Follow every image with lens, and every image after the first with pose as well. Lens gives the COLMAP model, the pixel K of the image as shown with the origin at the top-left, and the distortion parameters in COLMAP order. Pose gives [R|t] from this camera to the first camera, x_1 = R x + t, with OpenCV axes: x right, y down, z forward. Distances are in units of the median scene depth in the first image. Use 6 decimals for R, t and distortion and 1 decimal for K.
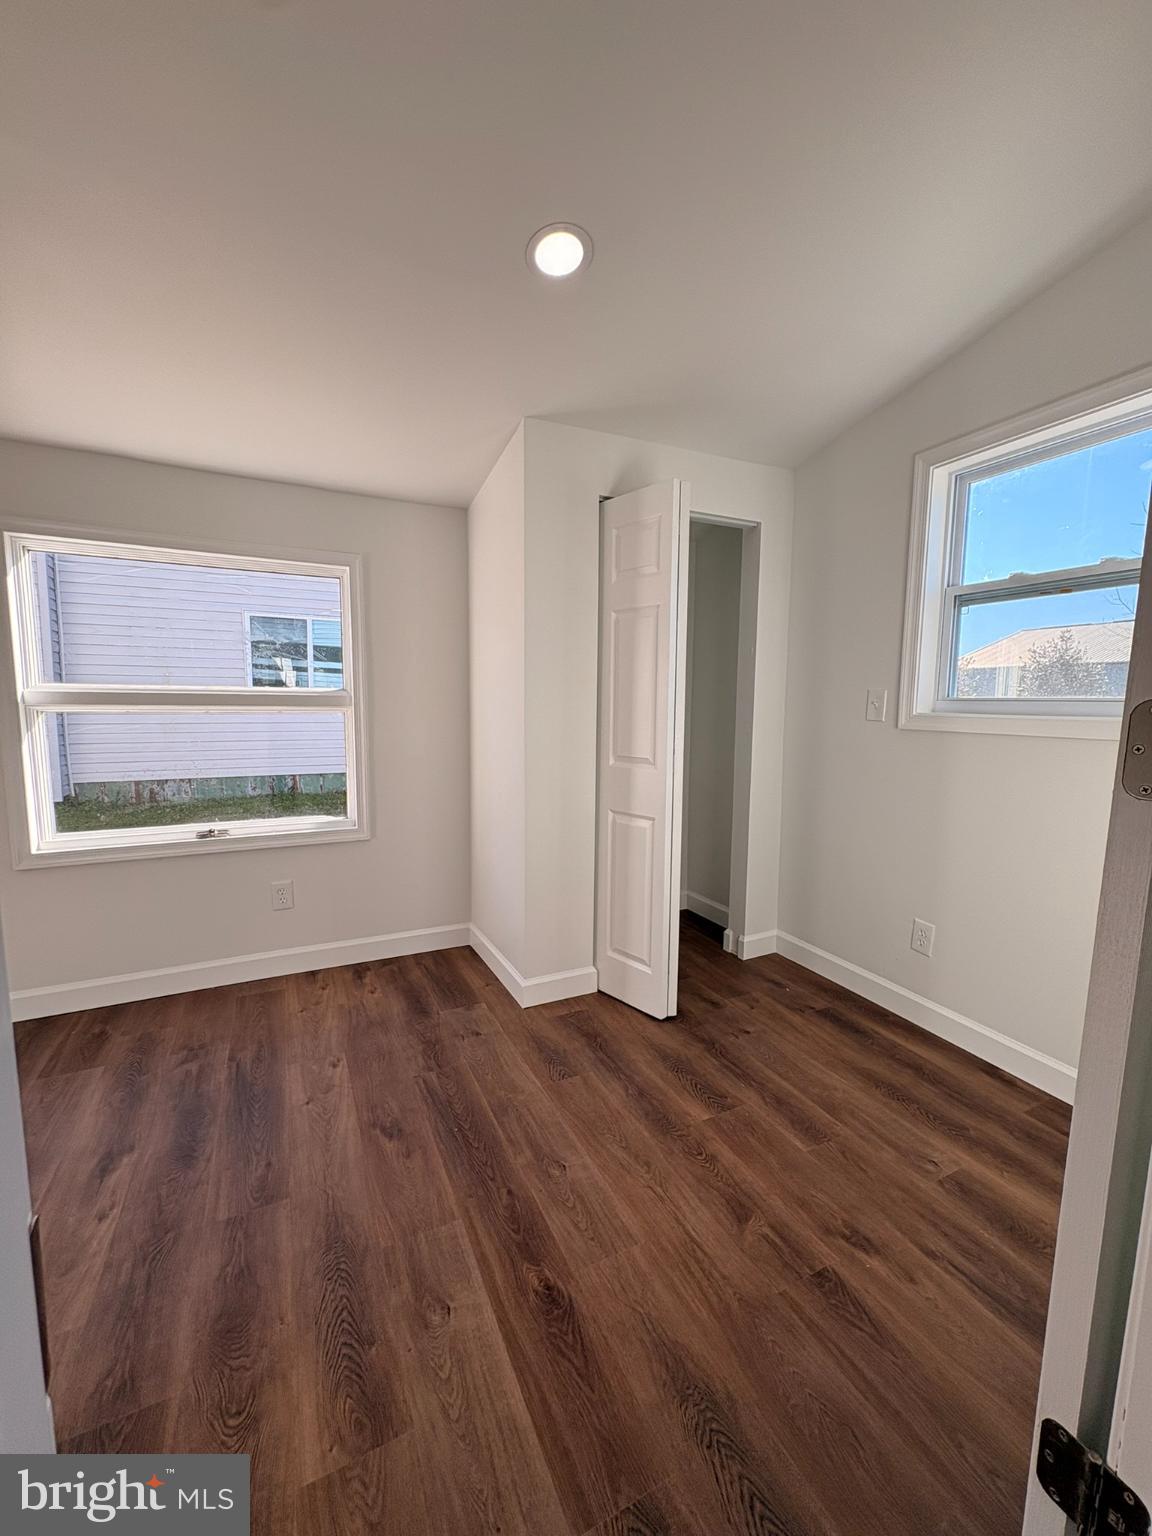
lens RADIAL K [[617.0, 0, 578.2], [0, 617.0, 770.8], [0, 0, 1]] dist [0.003990, 0.000793]
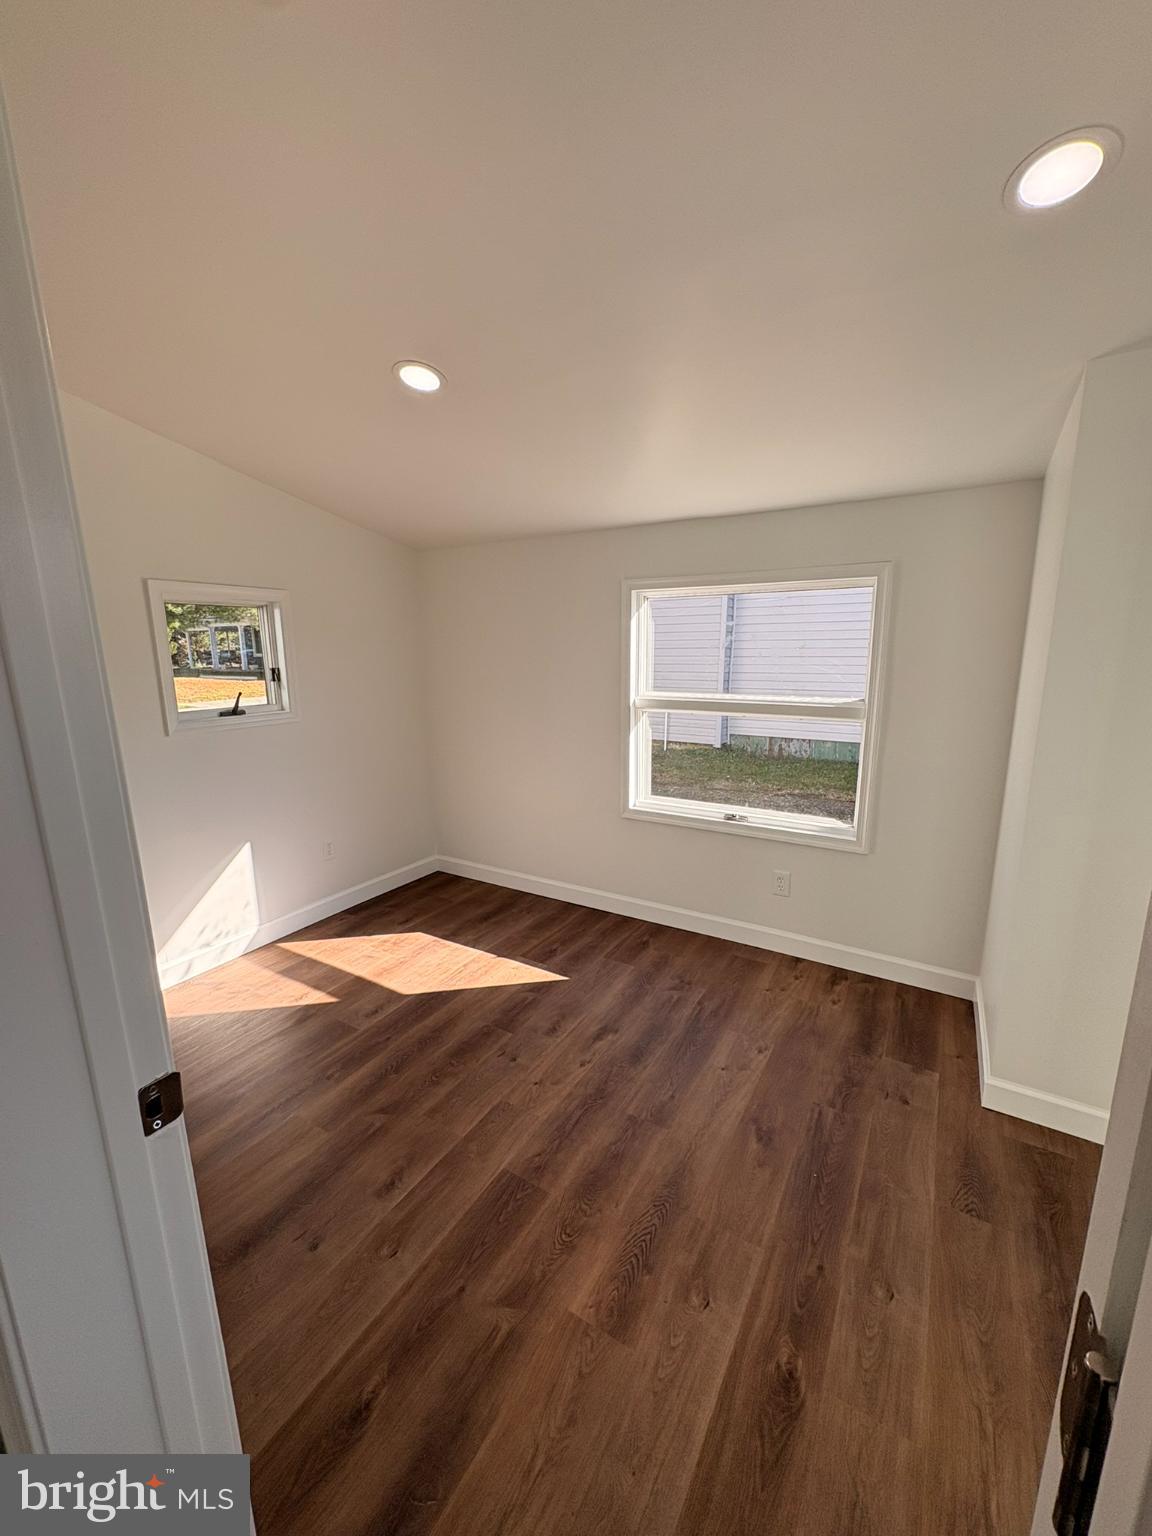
lens RADIAL K [[617.0, 0, 576.4], [0, 617.0, 770.0], [0, 0, 1]] dist [0.003990, 0.000793]
pose [[0.536916, 0.156305, -0.829029, 0.316497], [-0.082096, 0.987703, 0.133052, -0.174757], [0.839632, -0.003378, 0.543146, 0.111284]]
